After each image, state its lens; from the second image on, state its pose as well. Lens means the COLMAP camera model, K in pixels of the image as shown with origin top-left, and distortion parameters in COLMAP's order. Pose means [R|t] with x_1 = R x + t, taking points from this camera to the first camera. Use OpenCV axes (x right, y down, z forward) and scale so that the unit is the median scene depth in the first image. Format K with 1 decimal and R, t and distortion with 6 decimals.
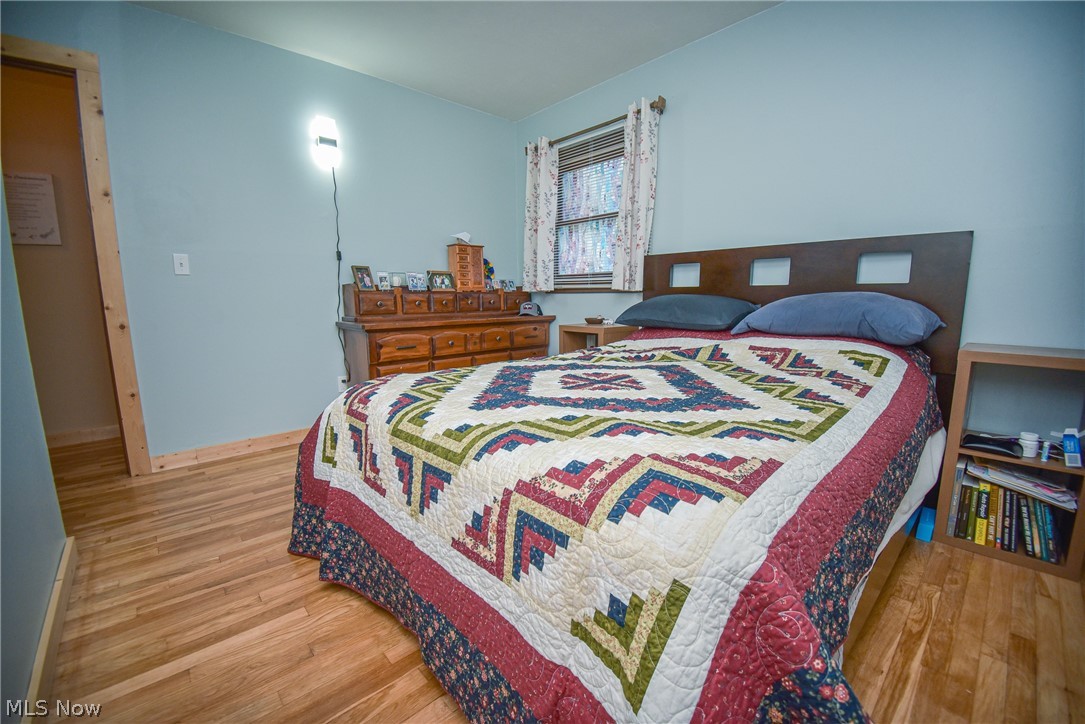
lens RADIAL K [[439.4, 0, 543.9], [0, 439.4, 365.1], [0, 0, 1]] dist [0.000213, -0.016463]
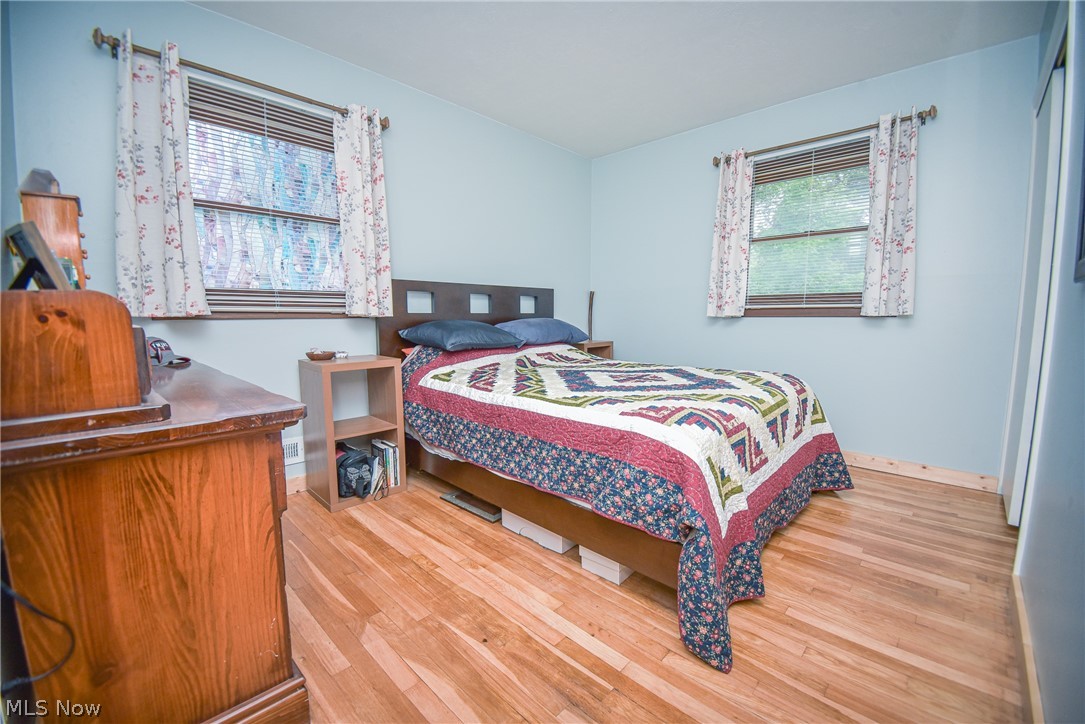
lens RADIAL K [[439.4, 0, 543.9], [0, 439.4, 365.1], [0, 0, 1]] dist [0.000213, -0.016463]
pose [[-0.062788, -0.110716, 0.991867, -0.642350], [0.160594, 0.979756, 0.119530, -0.111739], [-0.985022, 0.166792, -0.043736, 0.652380]]
